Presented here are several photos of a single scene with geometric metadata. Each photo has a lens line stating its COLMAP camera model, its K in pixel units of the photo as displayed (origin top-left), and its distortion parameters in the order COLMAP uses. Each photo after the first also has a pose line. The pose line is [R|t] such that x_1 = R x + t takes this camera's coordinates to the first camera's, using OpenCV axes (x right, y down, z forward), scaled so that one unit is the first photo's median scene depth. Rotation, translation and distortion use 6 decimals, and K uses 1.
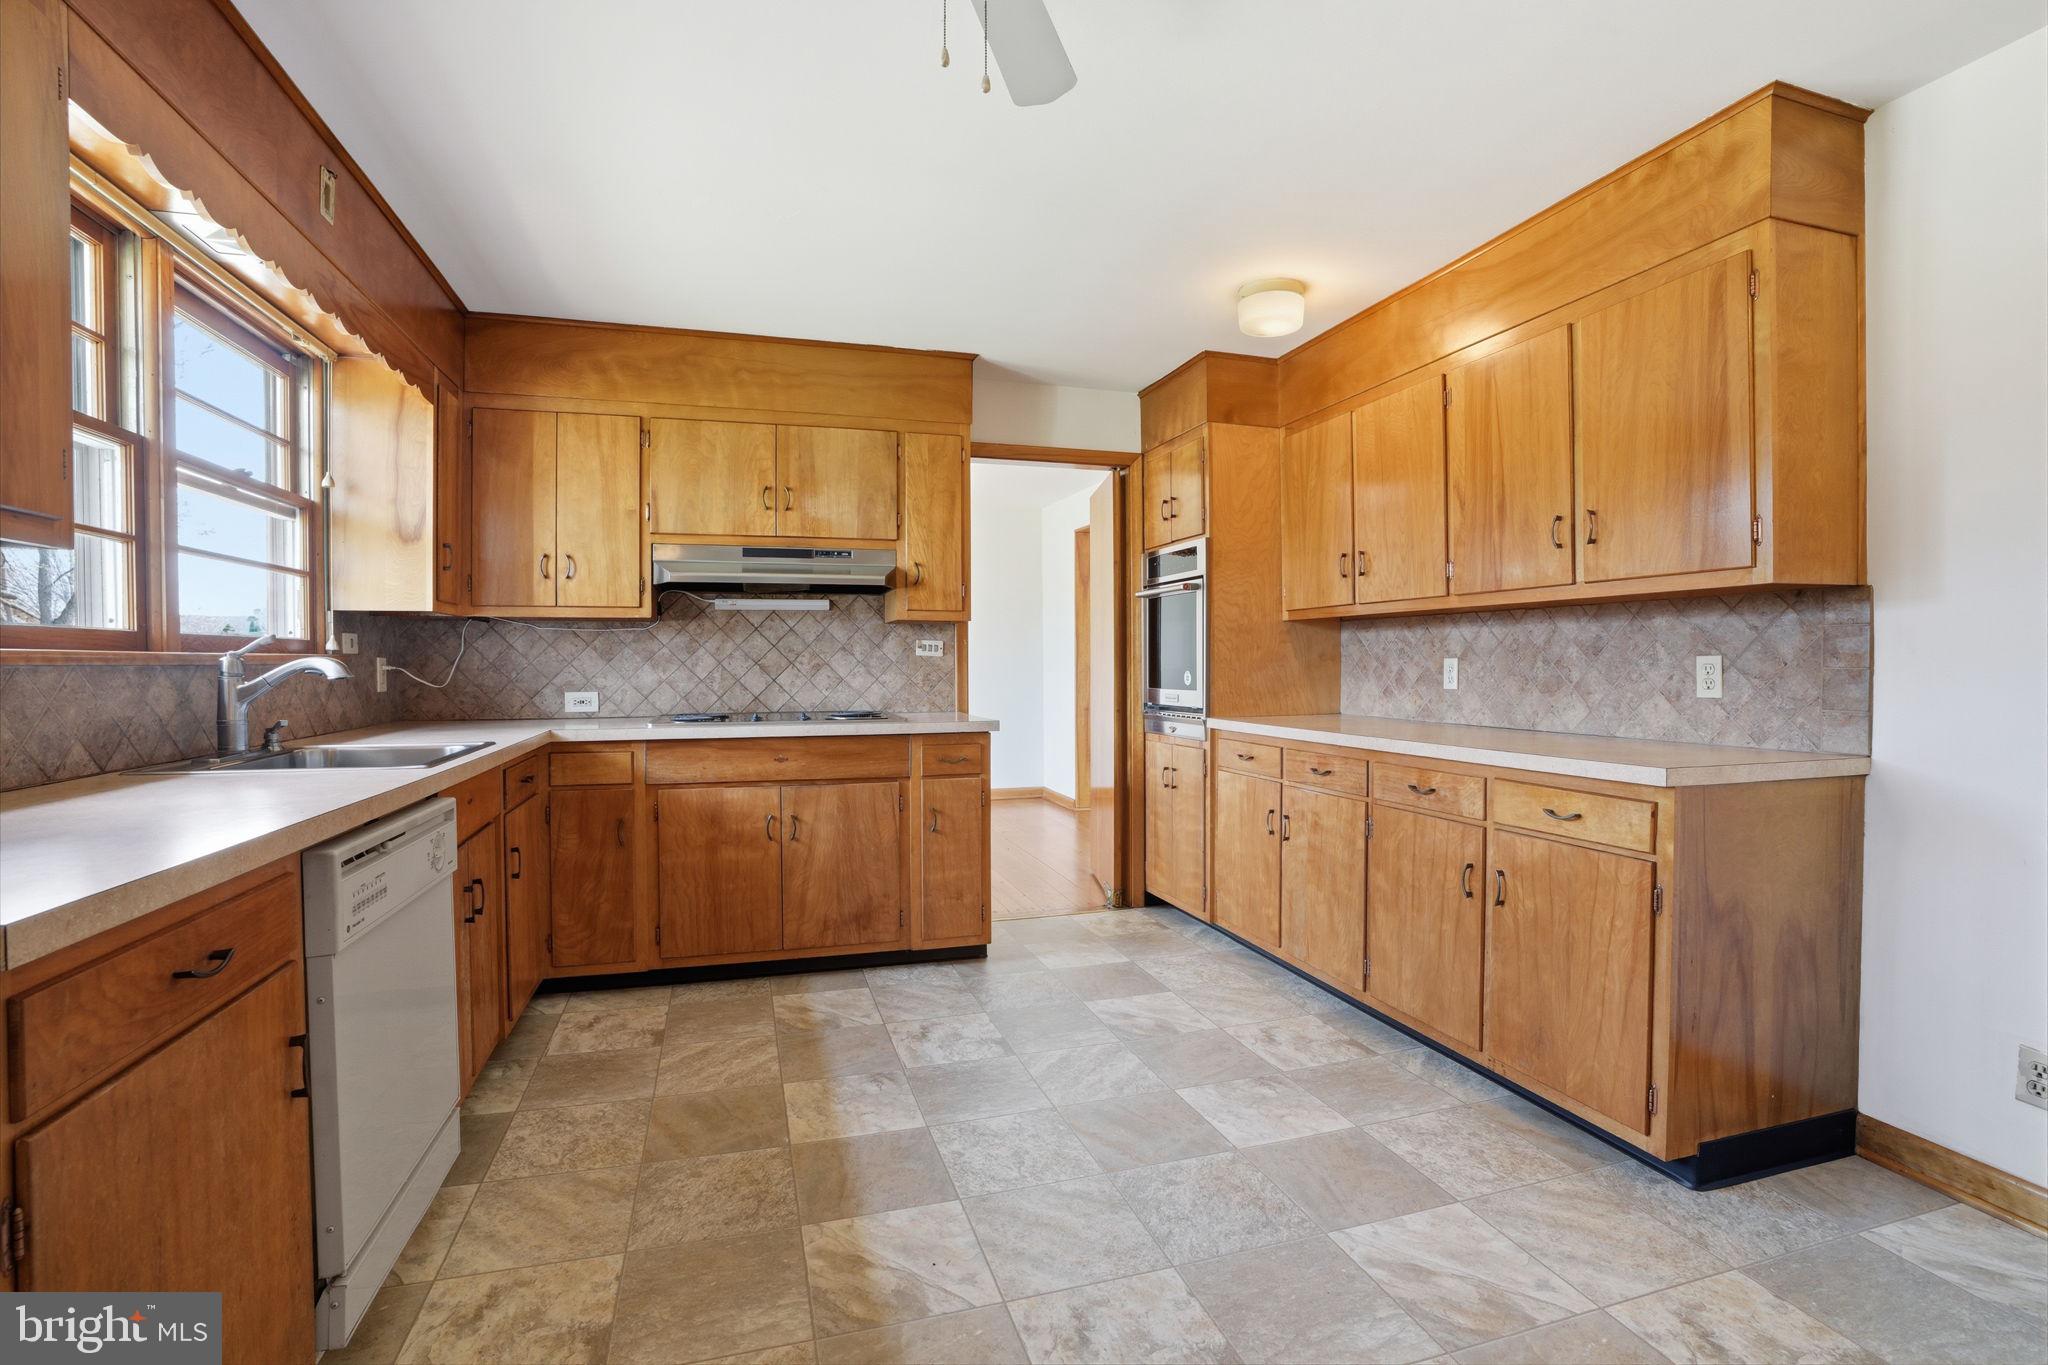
lens RADIAL K [[943.8, 0, 1019.7], [0, 943.8, 678.0], [0, 0, 1]] dist [-0.068048, 0.026338]
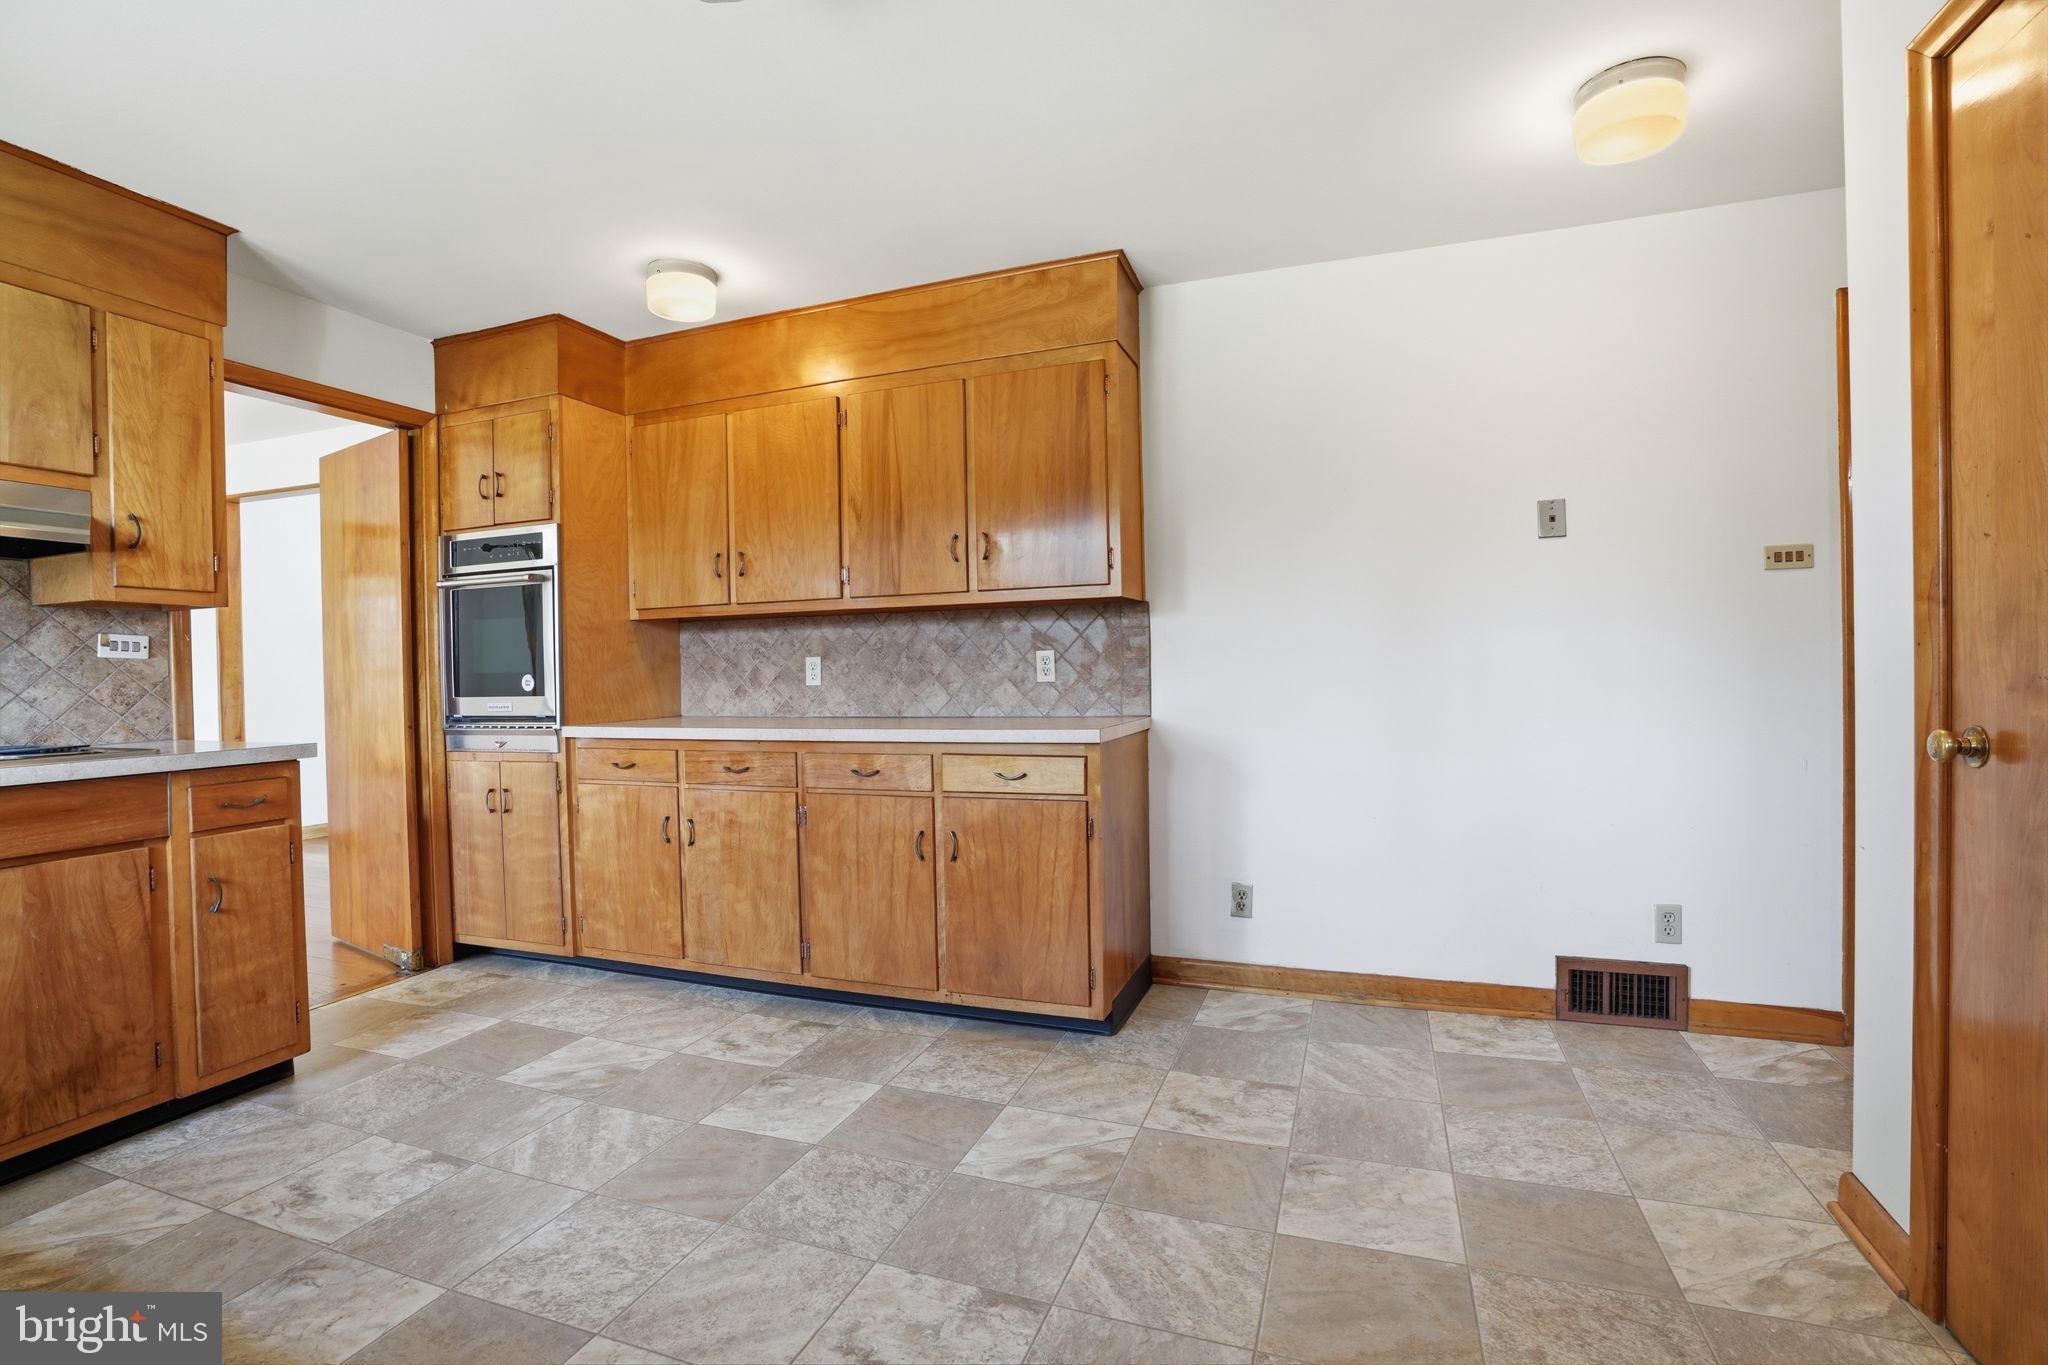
lens RADIAL K [[943.8, 0, 1019.7], [0, 943.8, 678.0], [0, 0, 1]] dist [-0.068048, 0.026338]
pose [[0.607980, -0.016493, 0.793781, -0.275769], [0.029723, 0.999556, -0.001997, 0.013438], [-0.793396, 0.024807, 0.608201, 0.144726]]
